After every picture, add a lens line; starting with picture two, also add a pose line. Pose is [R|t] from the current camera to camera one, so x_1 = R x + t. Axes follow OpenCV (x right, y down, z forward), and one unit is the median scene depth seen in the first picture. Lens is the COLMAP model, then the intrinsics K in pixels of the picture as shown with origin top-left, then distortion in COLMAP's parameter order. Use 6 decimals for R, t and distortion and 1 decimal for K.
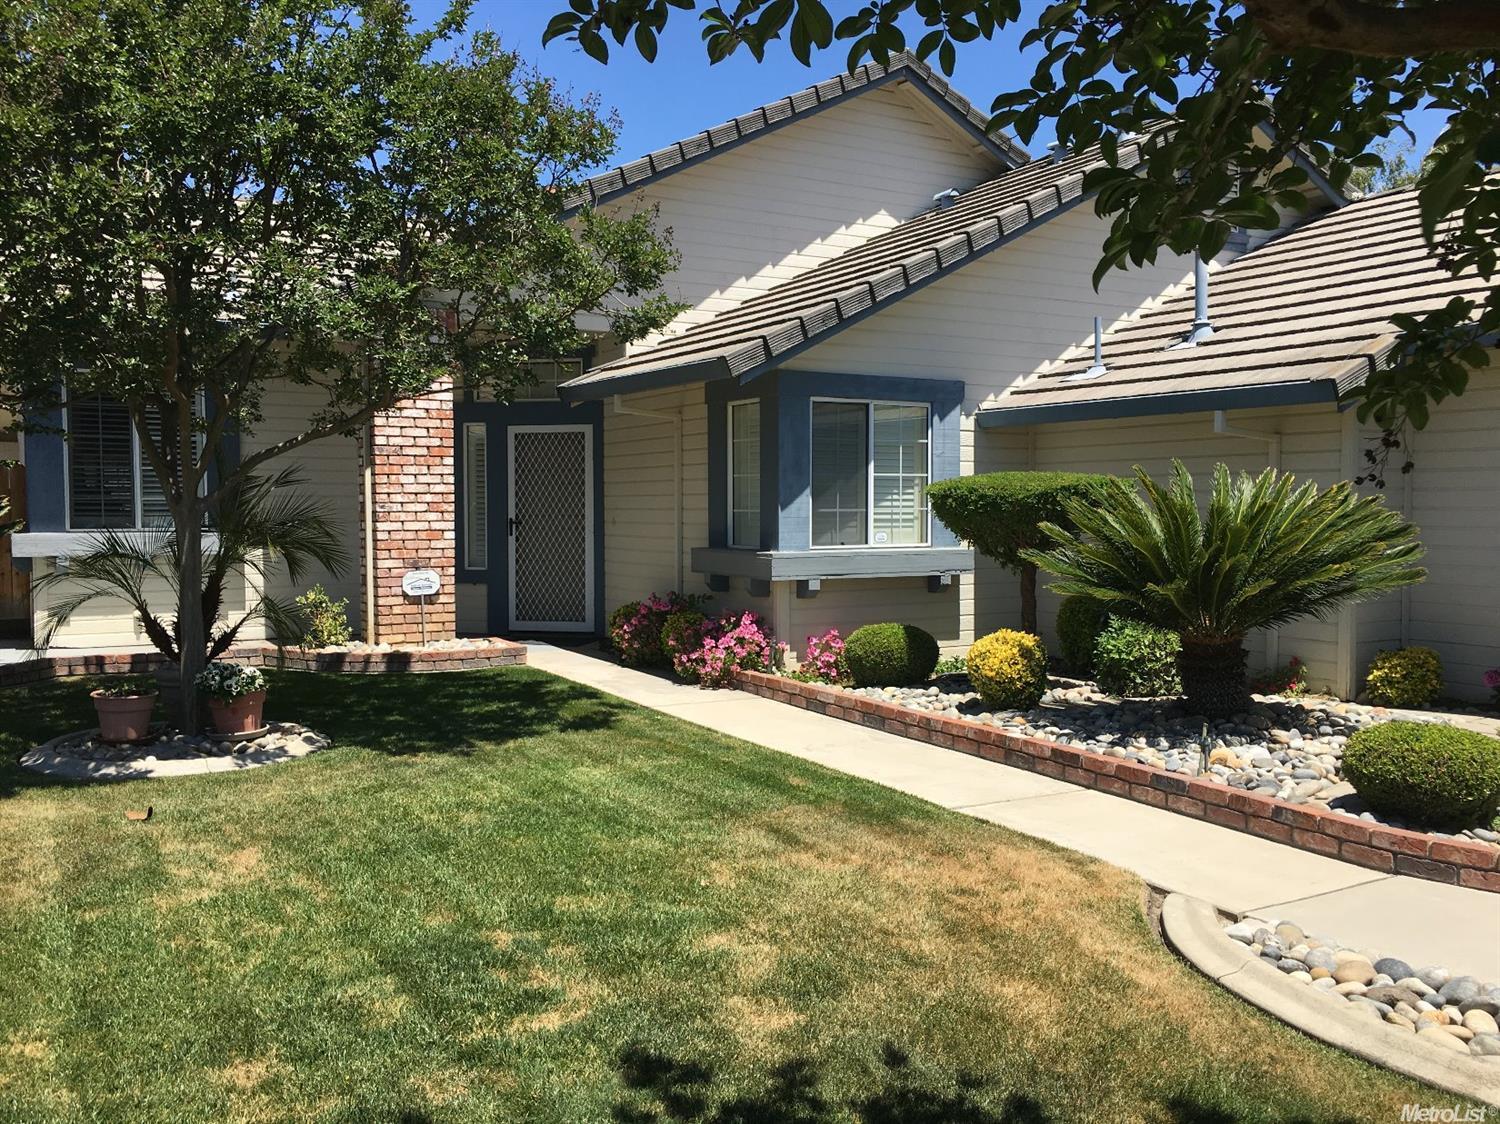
lens RADIAL K [[1279.2, 0, 751.9], [0, 1279.2, 563.5], [0, 0, 1]] dist [0.012226, -0.000621]
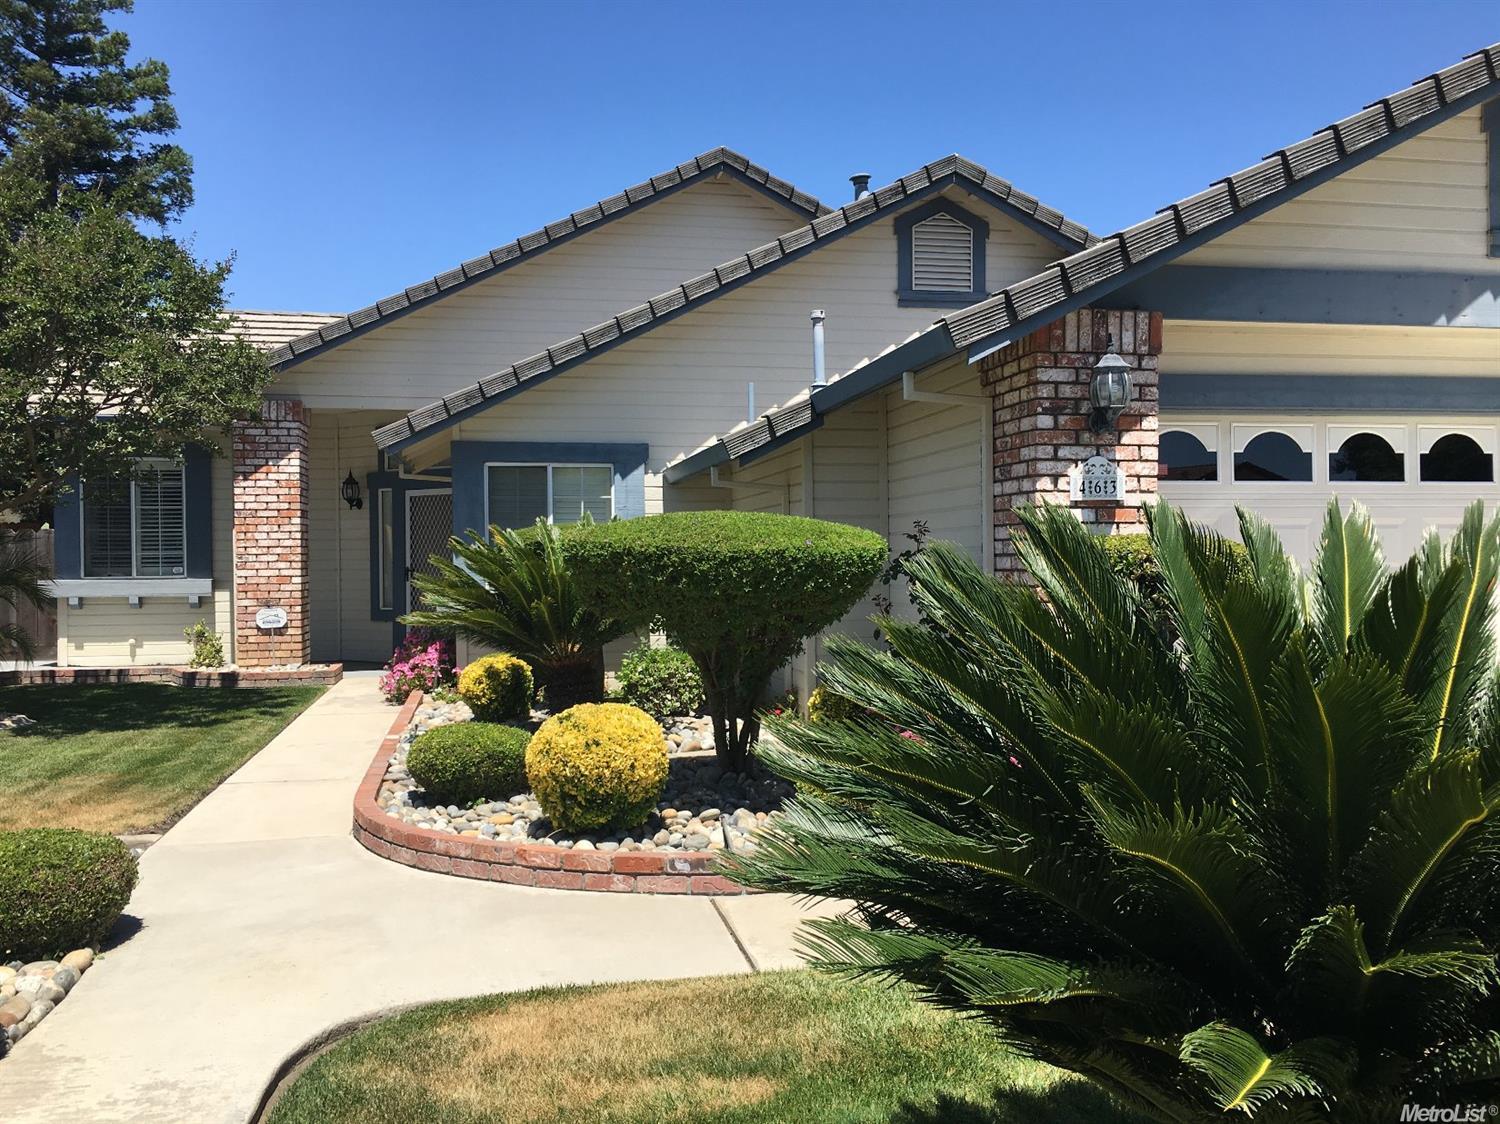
lens RADIAL K [[1279.2, 0, 748.8], [0, 1279.2, 560.2], [0, 0, 1]] dist [0.012226, -0.000621]
pose [[0.949151, -0.007099, -0.314742, 0.582931], [-0.006905, 0.999036, -0.043357, 0.009620], [0.314747, 0.043325, 0.948186, -0.046497]]
